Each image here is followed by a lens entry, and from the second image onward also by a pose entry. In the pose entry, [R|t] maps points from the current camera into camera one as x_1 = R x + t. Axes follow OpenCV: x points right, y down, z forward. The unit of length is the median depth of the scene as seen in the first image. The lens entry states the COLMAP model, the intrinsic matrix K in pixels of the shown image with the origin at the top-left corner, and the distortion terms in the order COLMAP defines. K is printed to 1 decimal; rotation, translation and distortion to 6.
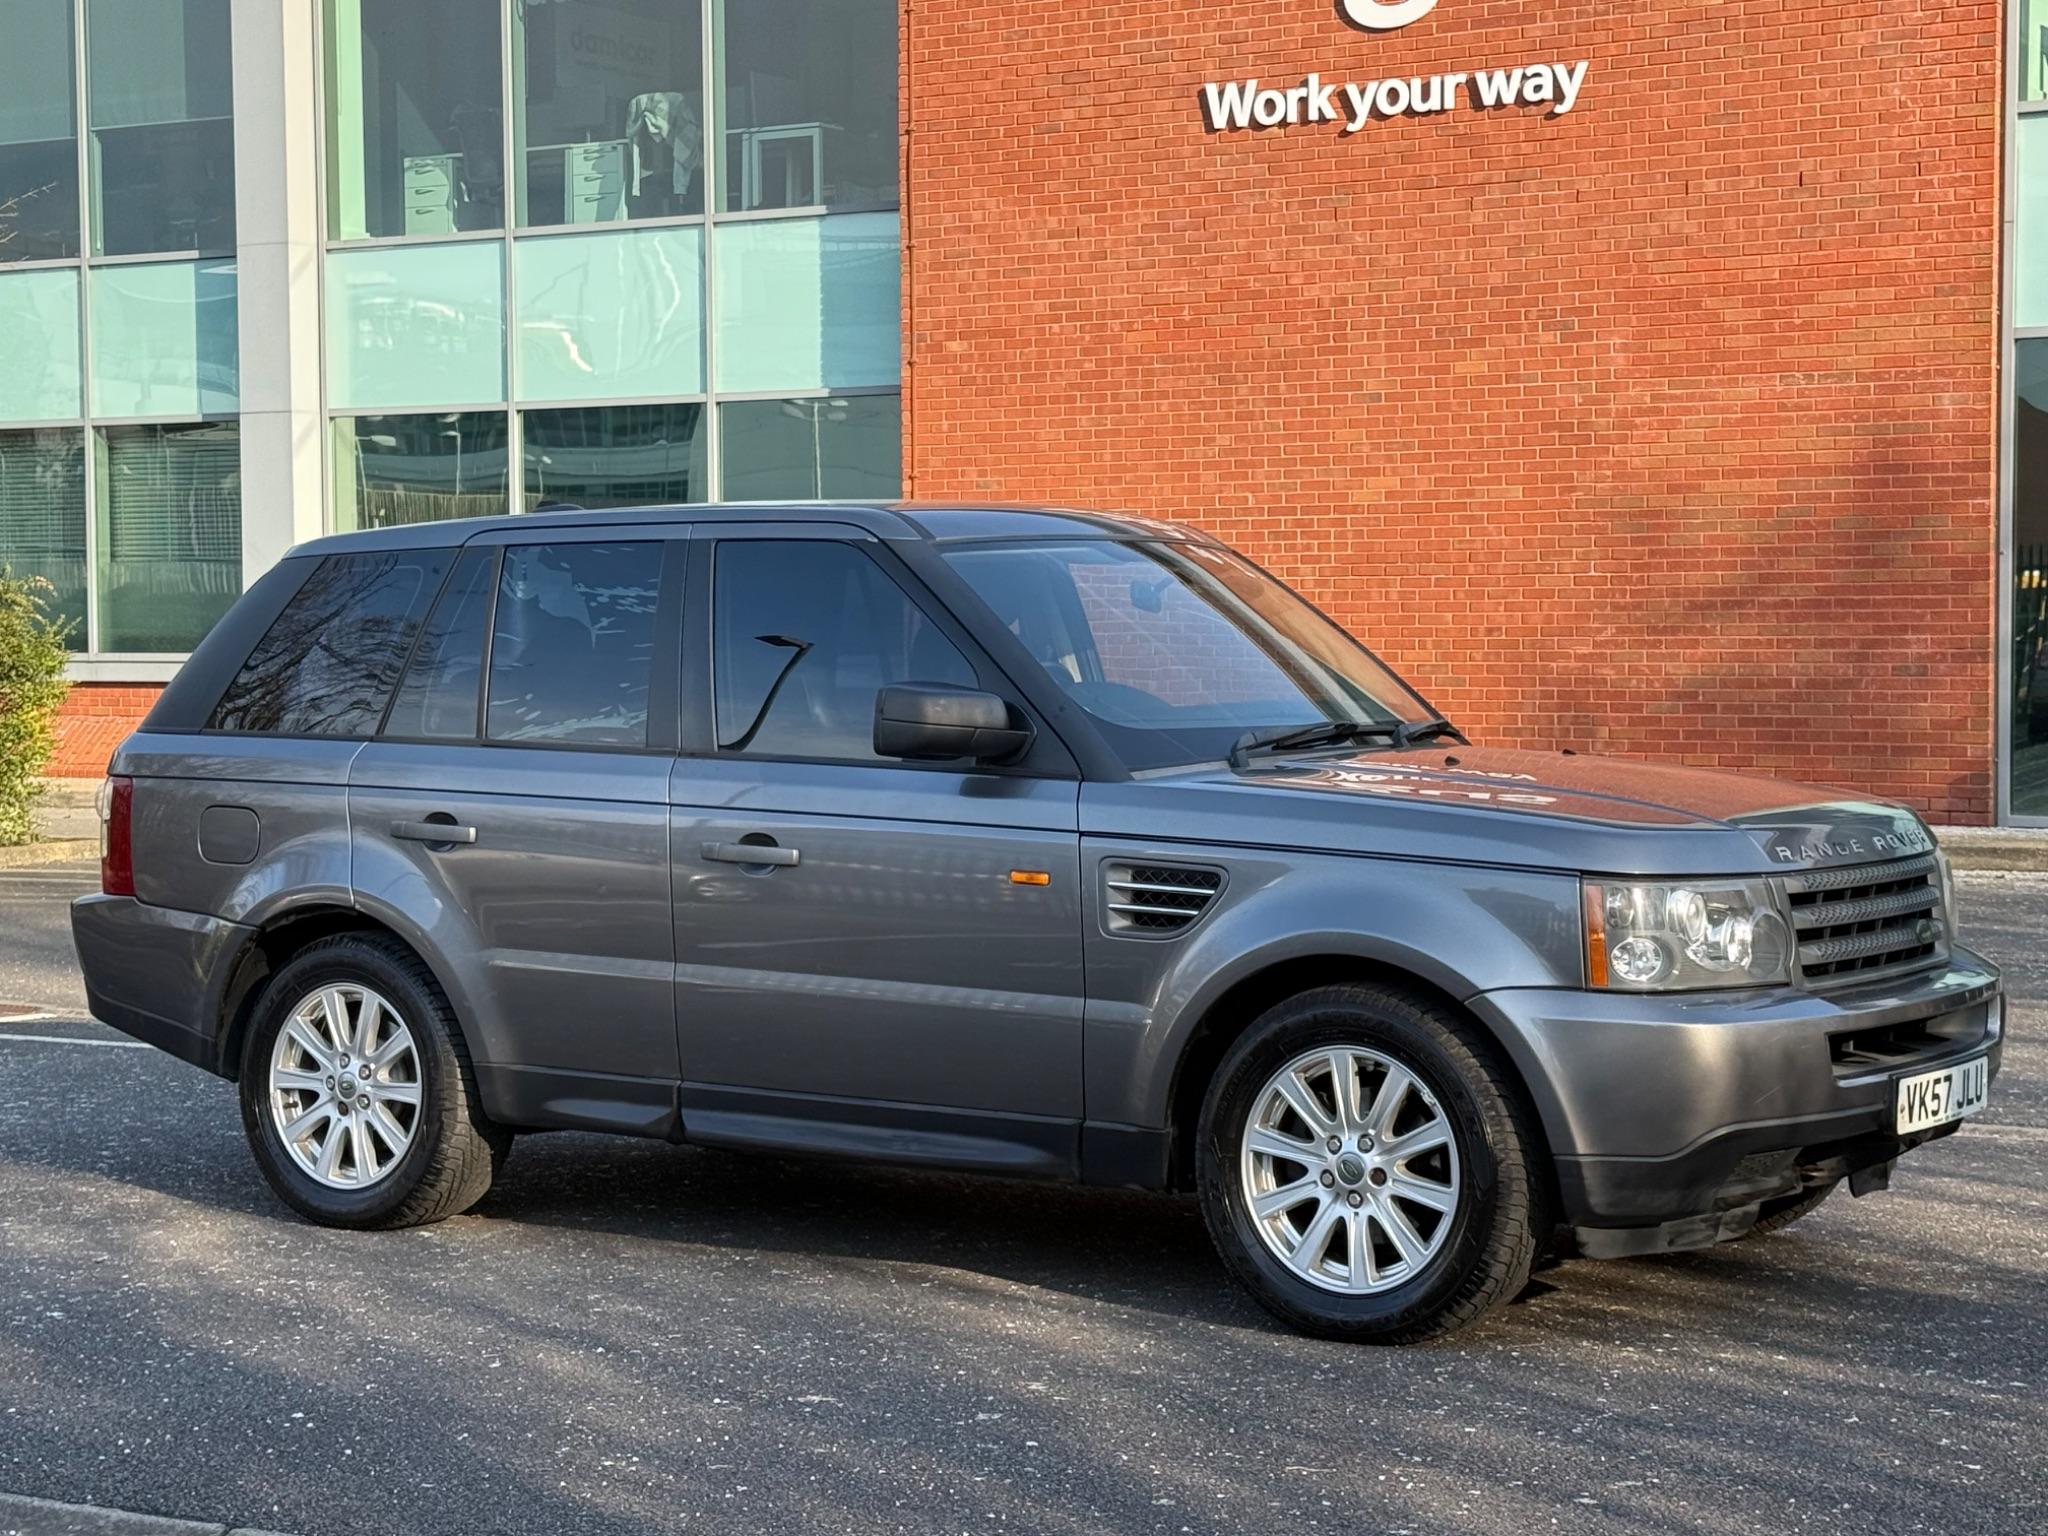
lens RADIAL K [[3546.0, 0, 974.2], [0, 3546.0, 772.3], [0, 0, 1]] dist [0.151191, 0.018388]
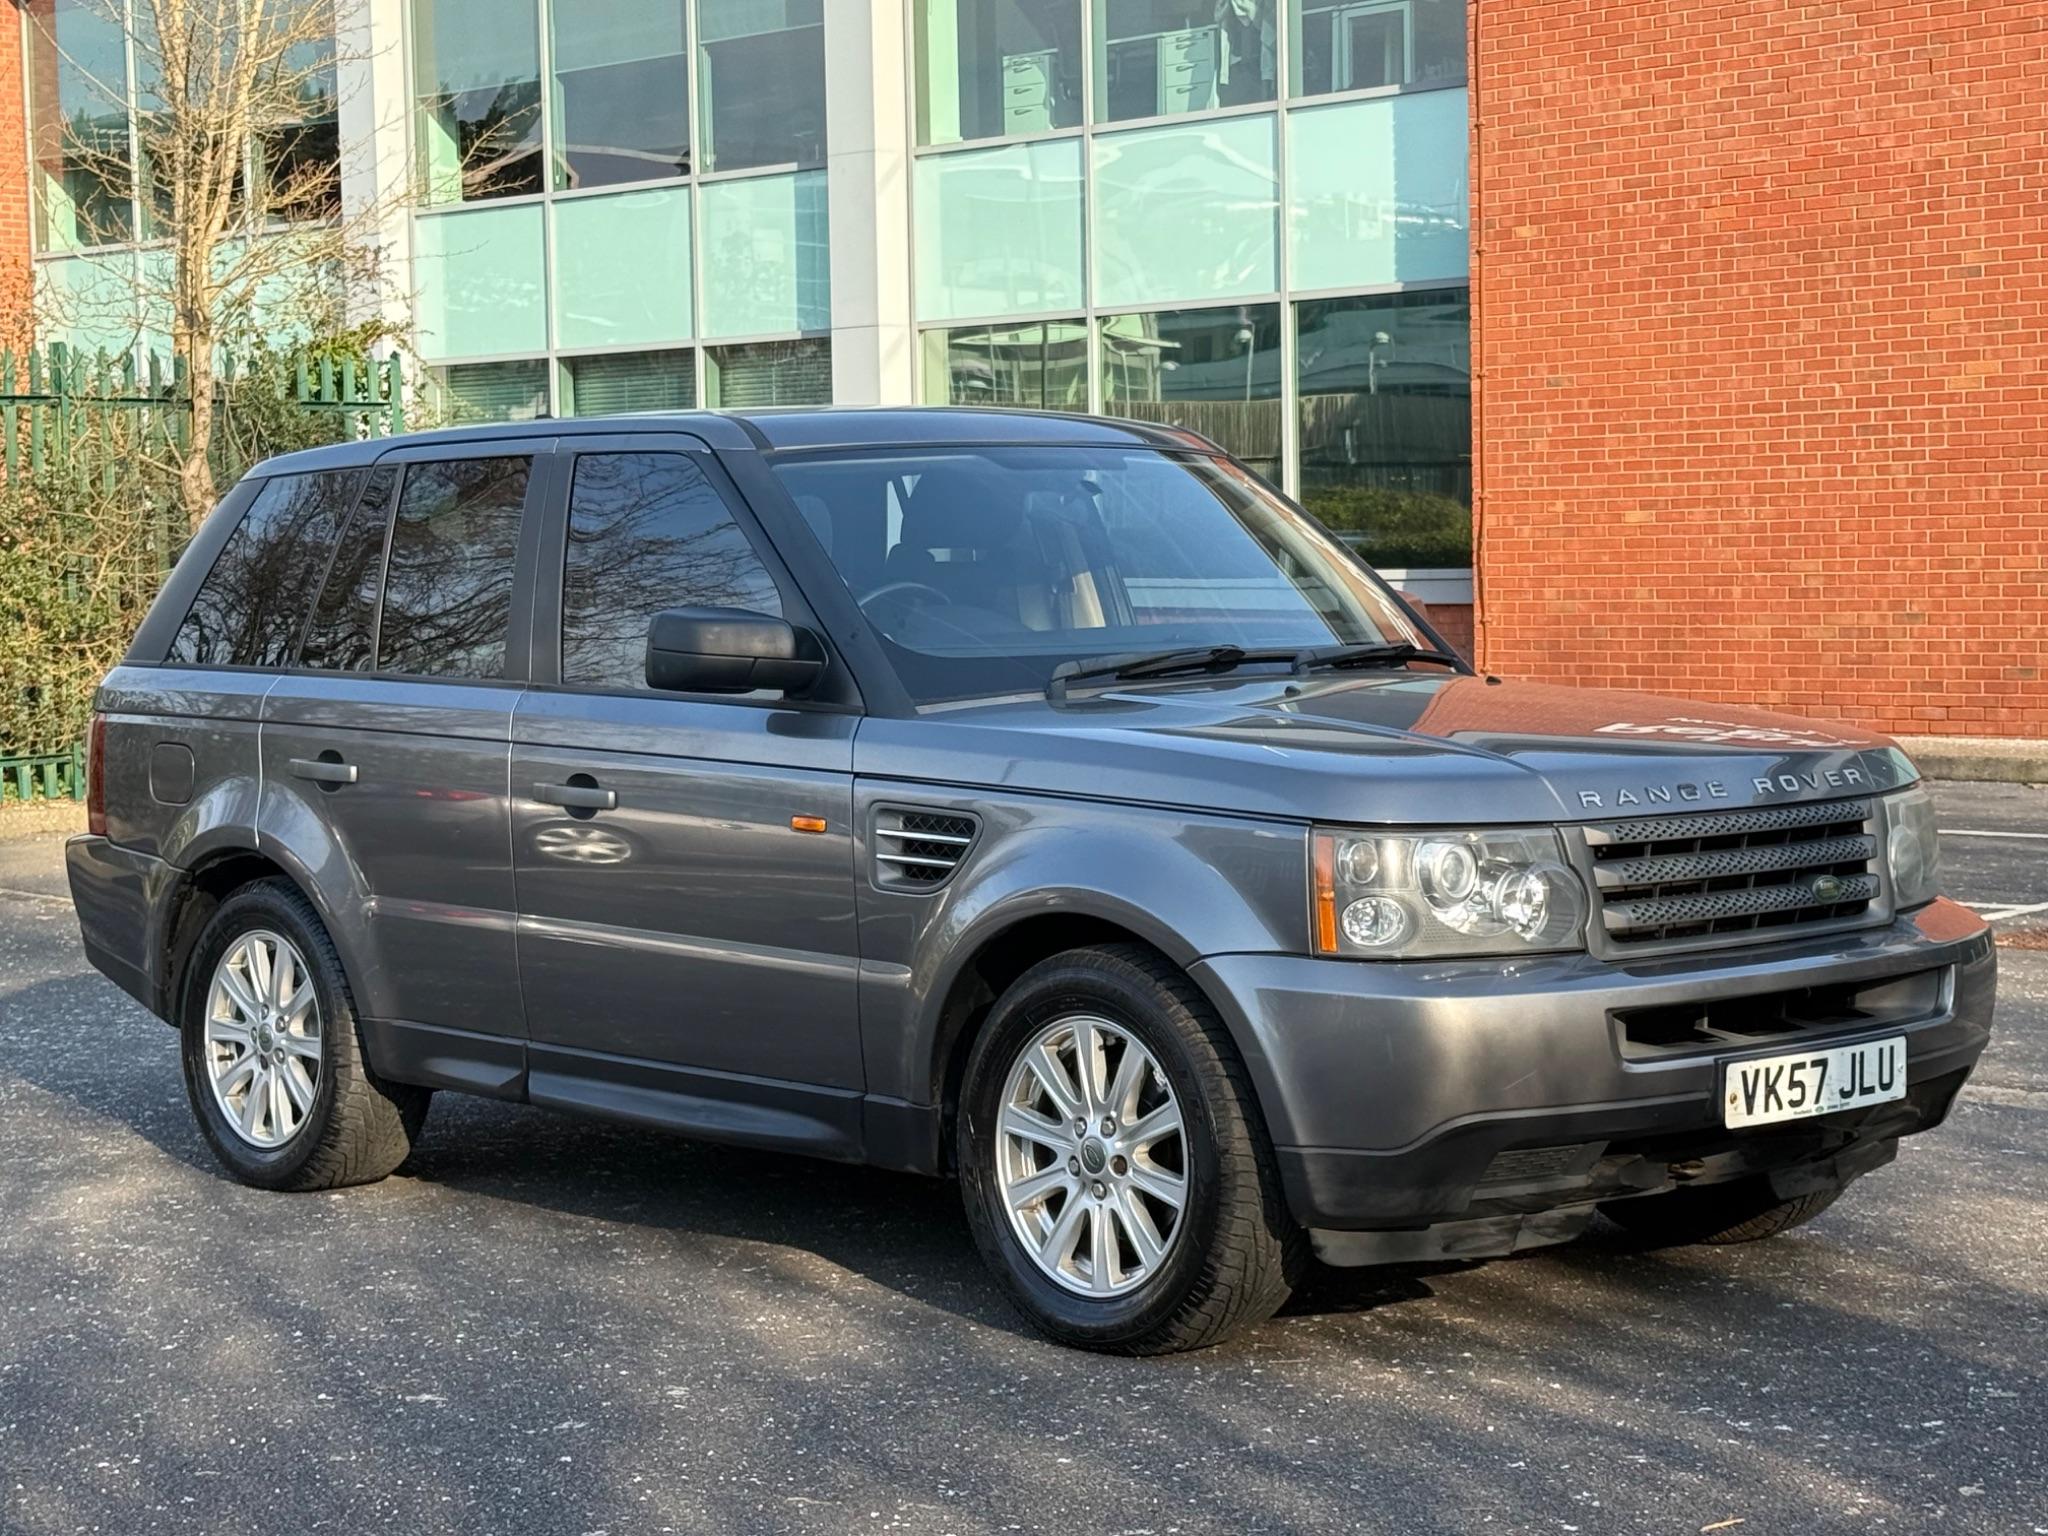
lens RADIAL K [[3706.0, 0, 1024.0], [0, 3706.0, 768.0], [0, 0, 1]] dist [0.152497, -0.062605]
pose [[0.973965, -0.000064, -0.226697, 0.103625], [0.004645, 0.999796, 0.019673, -0.000997], [0.226649, -0.020214, 0.973767, 0.035287]]
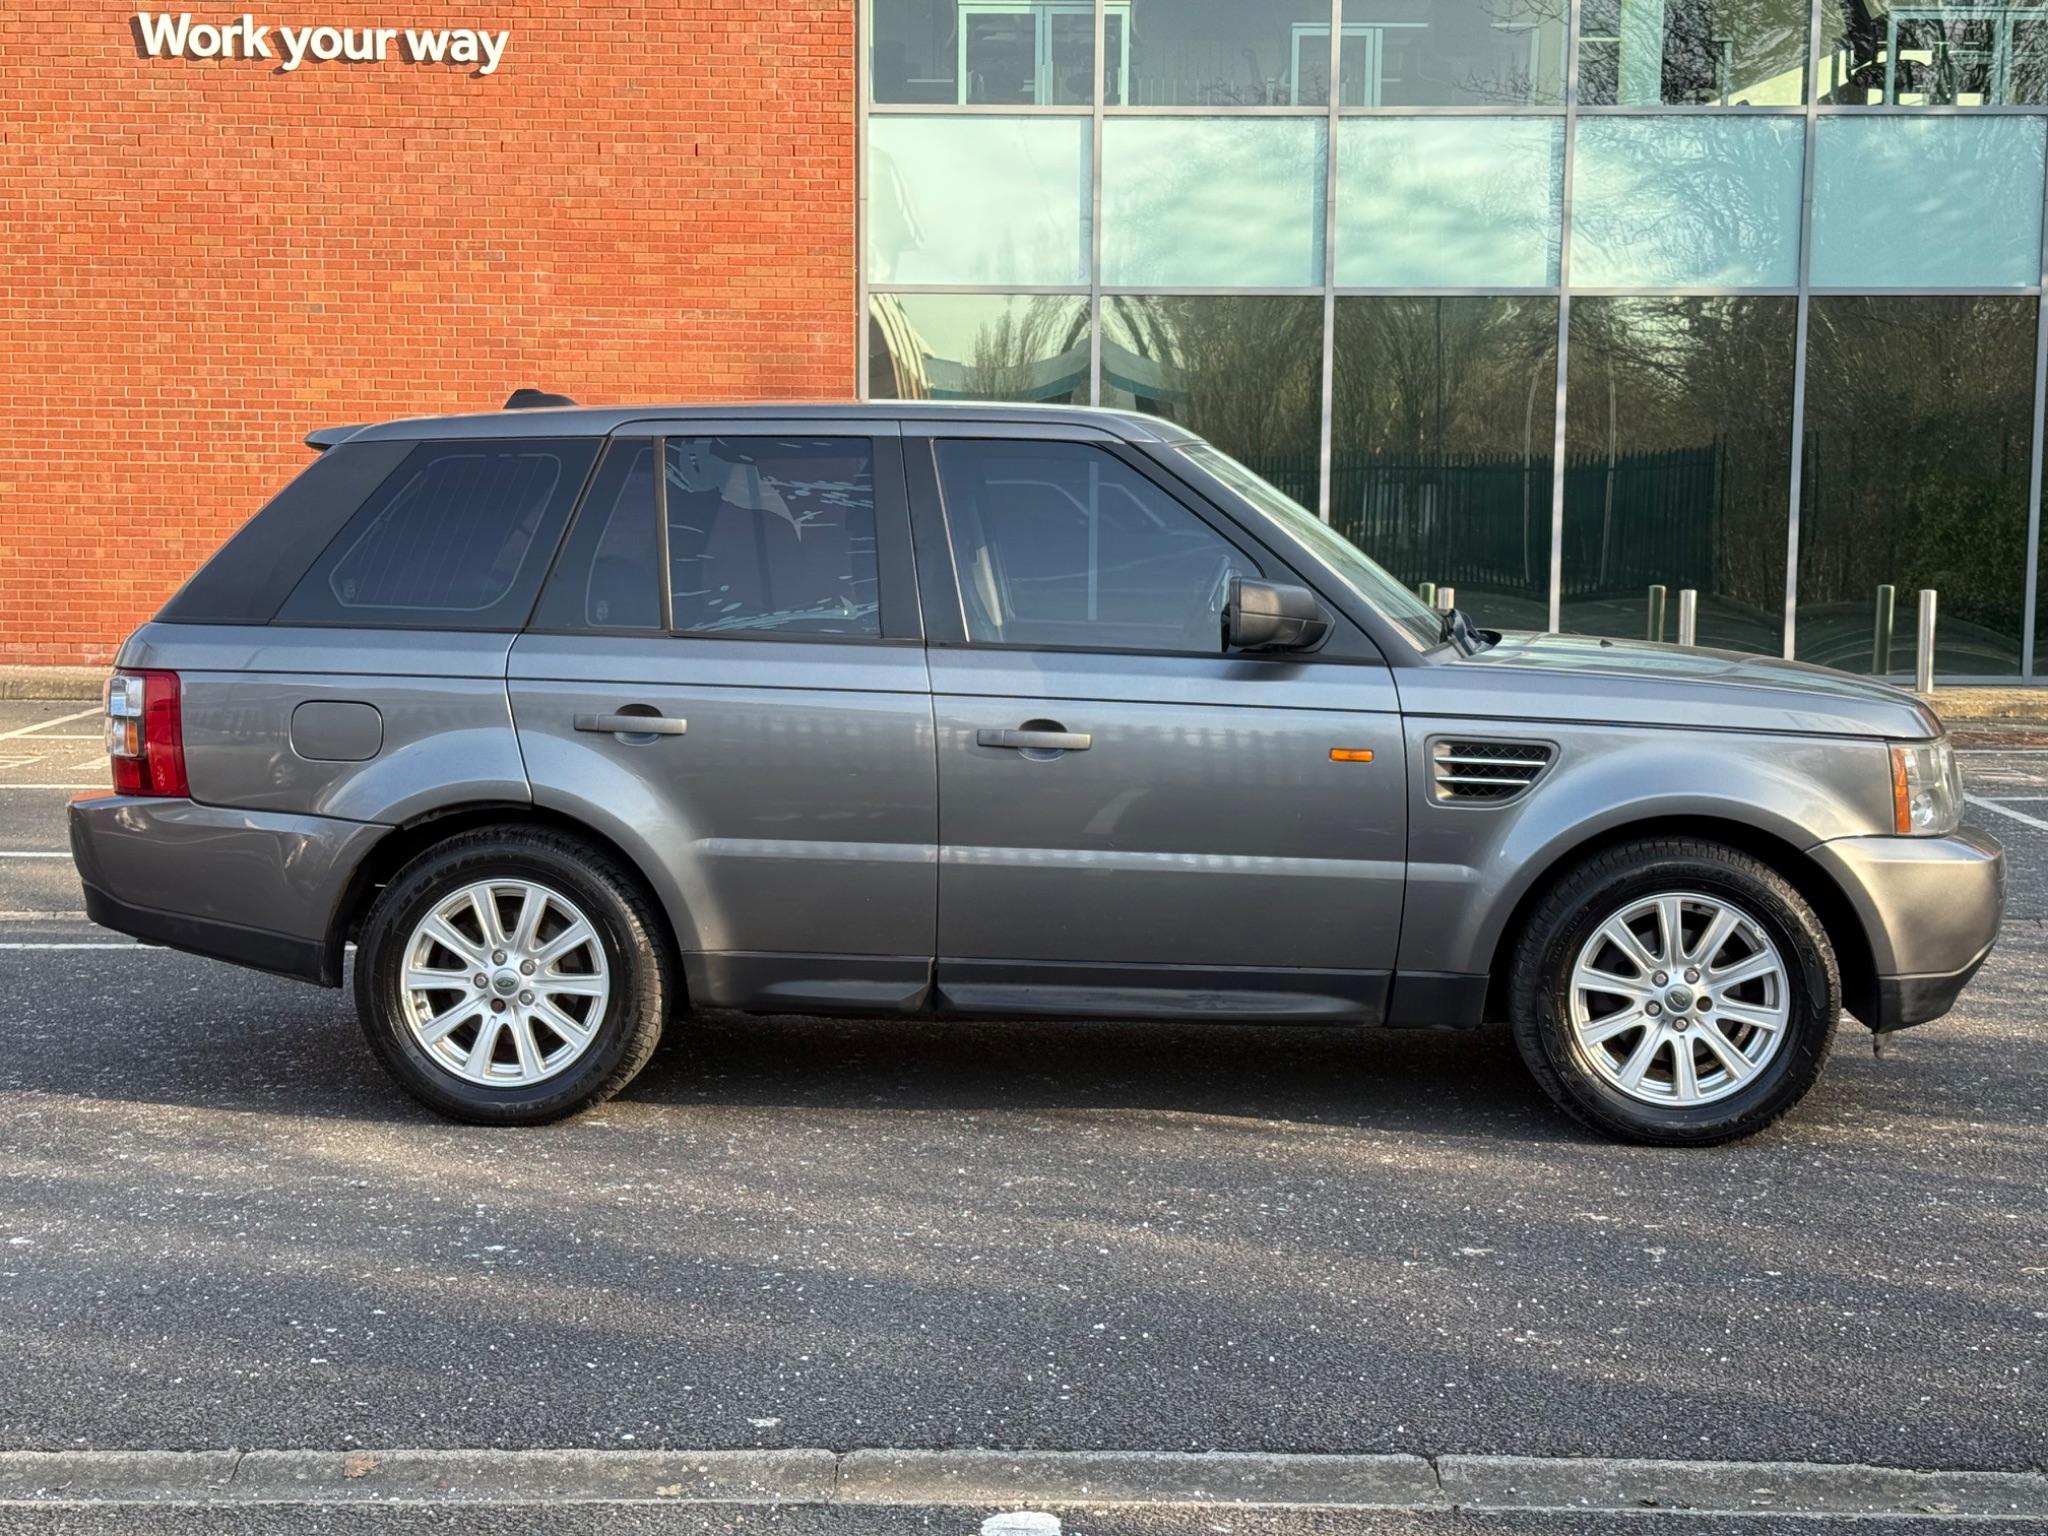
lens RADIAL K [[2797.9, 0, 933.6], [0, 2797.9, 770.1], [0, 0, 1]] dist [0.218986, -0.549328]
pose [[0.865296, -0.034771, 0.500053, -0.195332], [0.008576, 0.998472, 0.054589, -0.005226], [-0.501187, -0.042947, 0.864272, 0.114506]]
